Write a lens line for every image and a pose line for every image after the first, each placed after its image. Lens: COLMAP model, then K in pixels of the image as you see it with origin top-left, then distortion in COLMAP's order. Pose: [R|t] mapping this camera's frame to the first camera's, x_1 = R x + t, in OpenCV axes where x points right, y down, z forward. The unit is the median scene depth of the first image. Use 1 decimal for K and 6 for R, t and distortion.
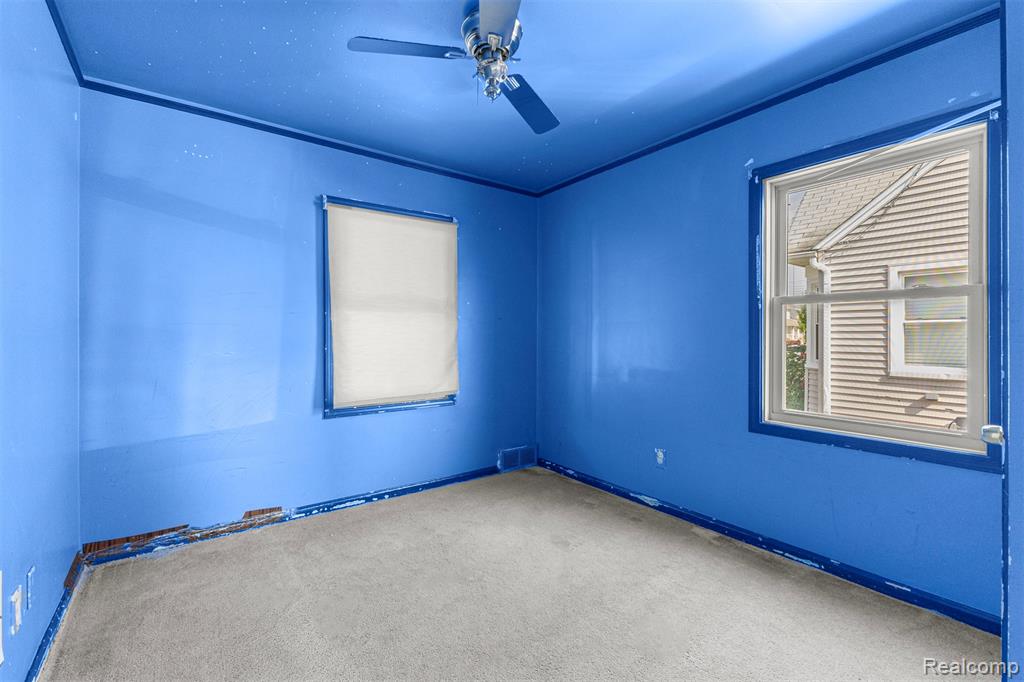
lens RADIAL K [[441.0, 0, 511.8], [0, 441.0, 332.2], [0, 0, 1]] dist [0.002442, -0.000285]
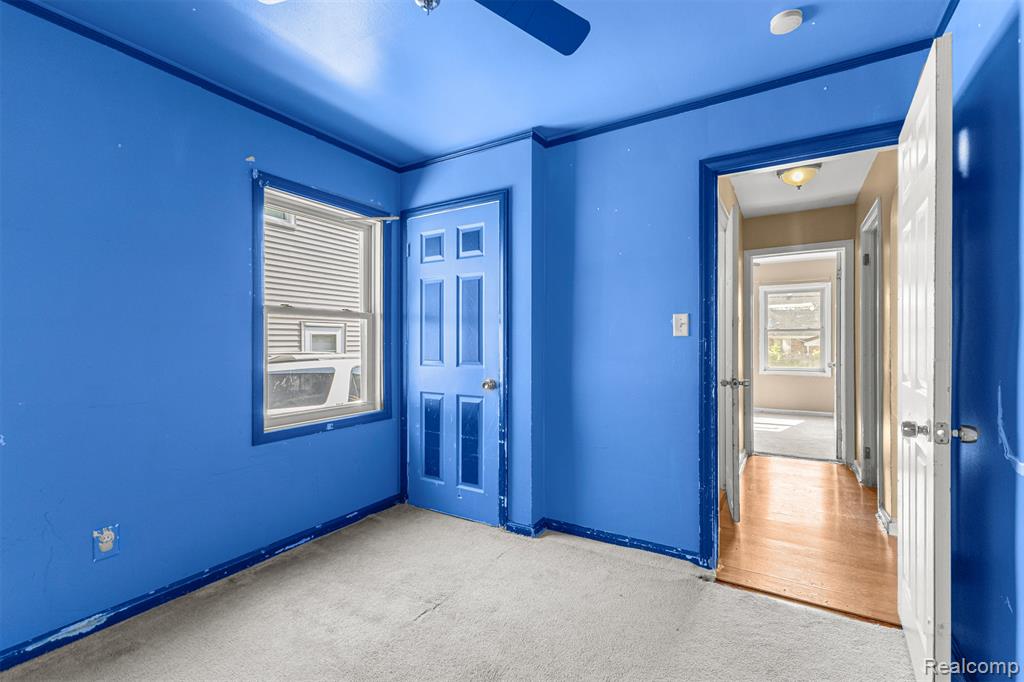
lens RADIAL K [[443.7, 0, 511.2], [0, 443.7, 340.4], [0, 0, 1]] dist [0.008688, -0.000755]
pose [[-0.368809, 0.003474, 0.929499, -0.549499], [-0.004099, 0.999977, -0.005363, 0.002918], [-0.929496, -0.005788, -0.368786, 0.840292]]
